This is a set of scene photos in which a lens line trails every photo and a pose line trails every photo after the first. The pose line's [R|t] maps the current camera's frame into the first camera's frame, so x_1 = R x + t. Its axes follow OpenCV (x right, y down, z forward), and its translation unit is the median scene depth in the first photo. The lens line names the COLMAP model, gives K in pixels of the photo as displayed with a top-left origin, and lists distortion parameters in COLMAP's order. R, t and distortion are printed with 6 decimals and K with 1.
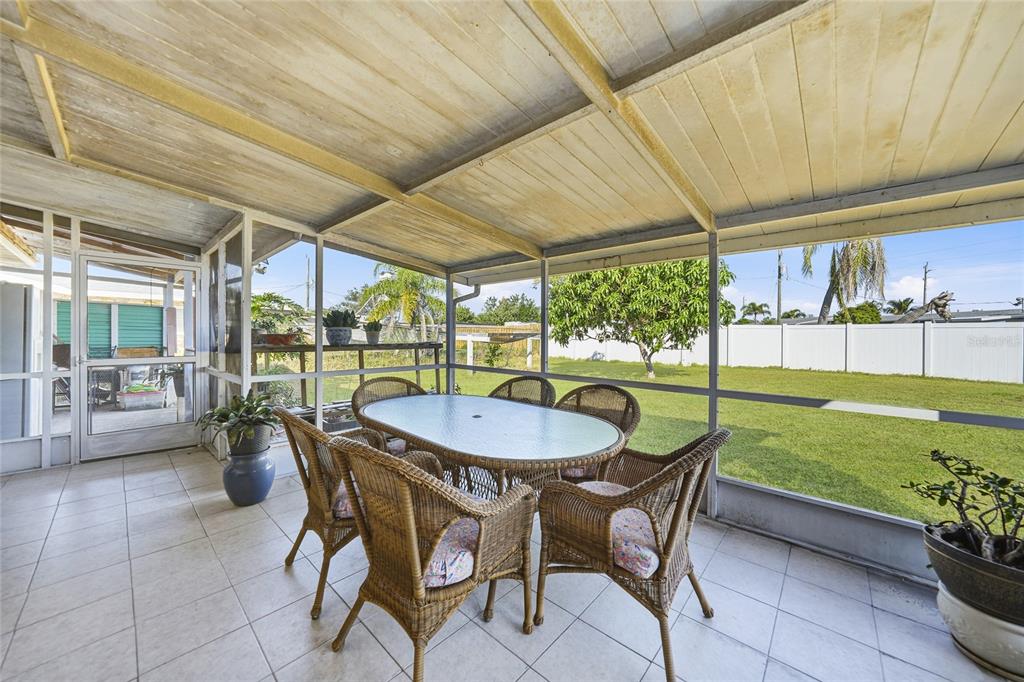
lens RADIAL K [[358.5, 0, 512.0], [0, 358.5, 341.0], [0, 0, 1]] dist [-0.029229, 0.006206]
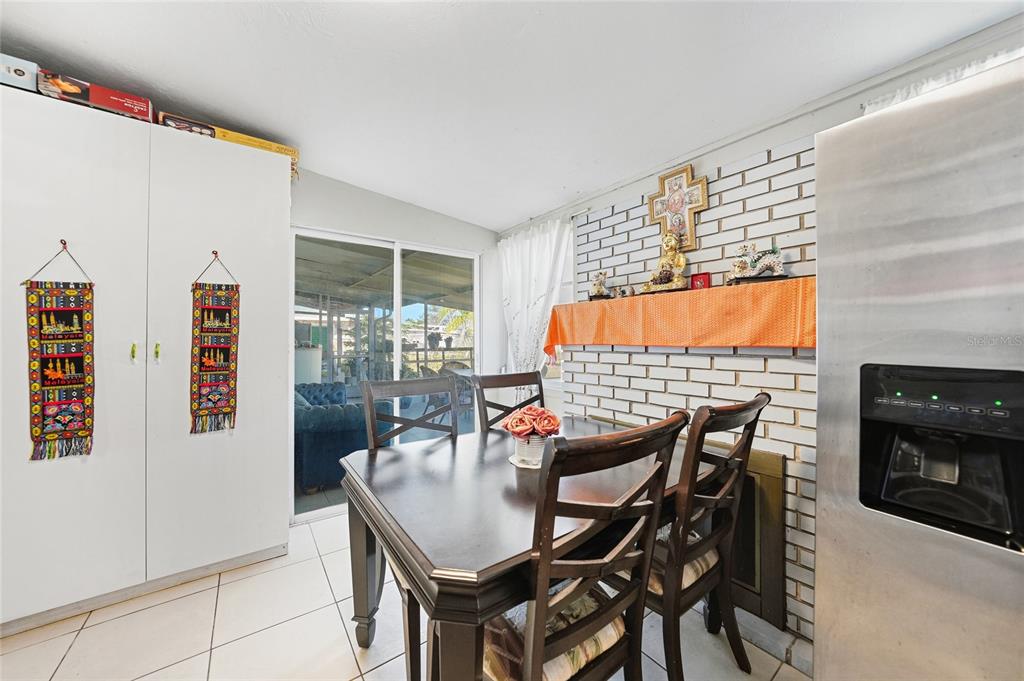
lens RADIAL K [[358.5, 0, 512.0], [0, 358.5, 340.5], [0, 0, 1]] dist [-0.029229, 0.006206]
pose [[0.980307, -0.006603, -0.197370, 0.372512], [0.002765, 0.999802, -0.019714, 0.005592], [0.197461, 0.018780, 0.980131, -0.942735]]
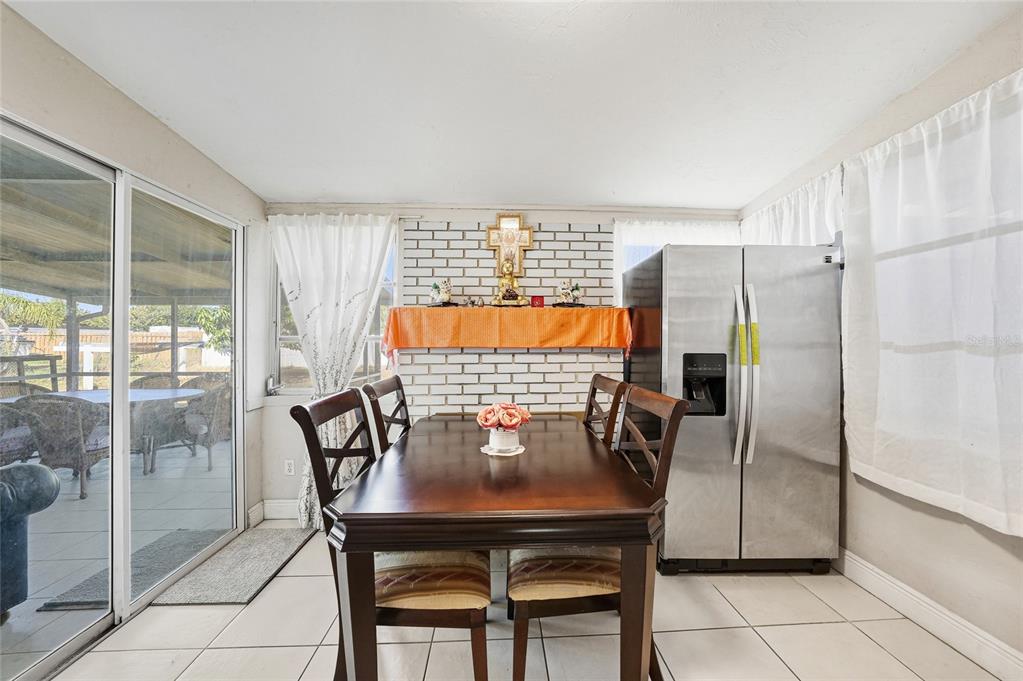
lens RADIAL K [[358.1, 0, 511.5], [0, 358.1, 340.5], [0, 0, 1]] dist [-0.029229, 0.006206]
pose [[0.712084, -0.007265, 0.702057, 0.057188], [0.019536, 0.999764, -0.009469, -0.001808], [-0.701823, 0.020459, 0.712058, -0.883437]]
